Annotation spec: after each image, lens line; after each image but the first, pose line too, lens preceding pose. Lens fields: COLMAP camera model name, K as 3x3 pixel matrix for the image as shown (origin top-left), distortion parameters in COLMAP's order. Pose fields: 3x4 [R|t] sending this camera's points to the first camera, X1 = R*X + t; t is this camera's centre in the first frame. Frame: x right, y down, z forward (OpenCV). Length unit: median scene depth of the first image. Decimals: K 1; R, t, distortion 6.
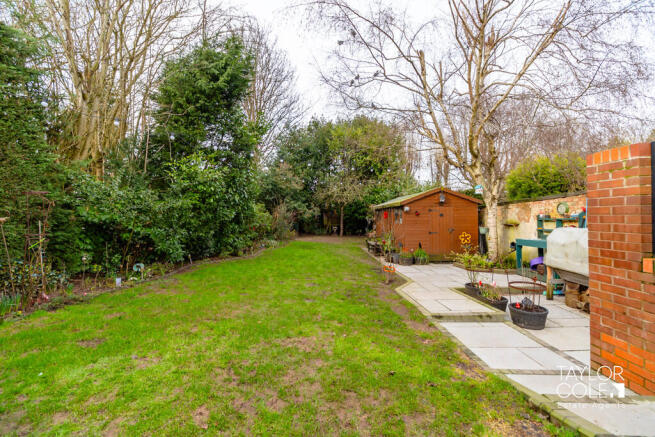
lens RADIAL K [[288.4, 0, 326.1], [0, 288.4, 216.4], [0, 0, 1]] dist [0.000338, -0.001116]
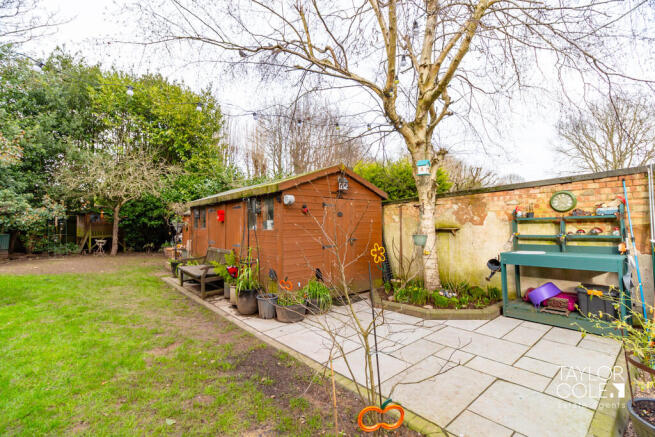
lens RADIAL K [[288.4, 0, 326.1], [0, 288.4, 216.4], [0, 0, 1]] dist [0.000338, -0.001116]
pose [[0.770821, 0.022544, 0.636653, 0.011008], [-0.001188, 0.999423, -0.033951, 0.009579], [-0.637051, 0.025414, 0.770403, 0.300592]]
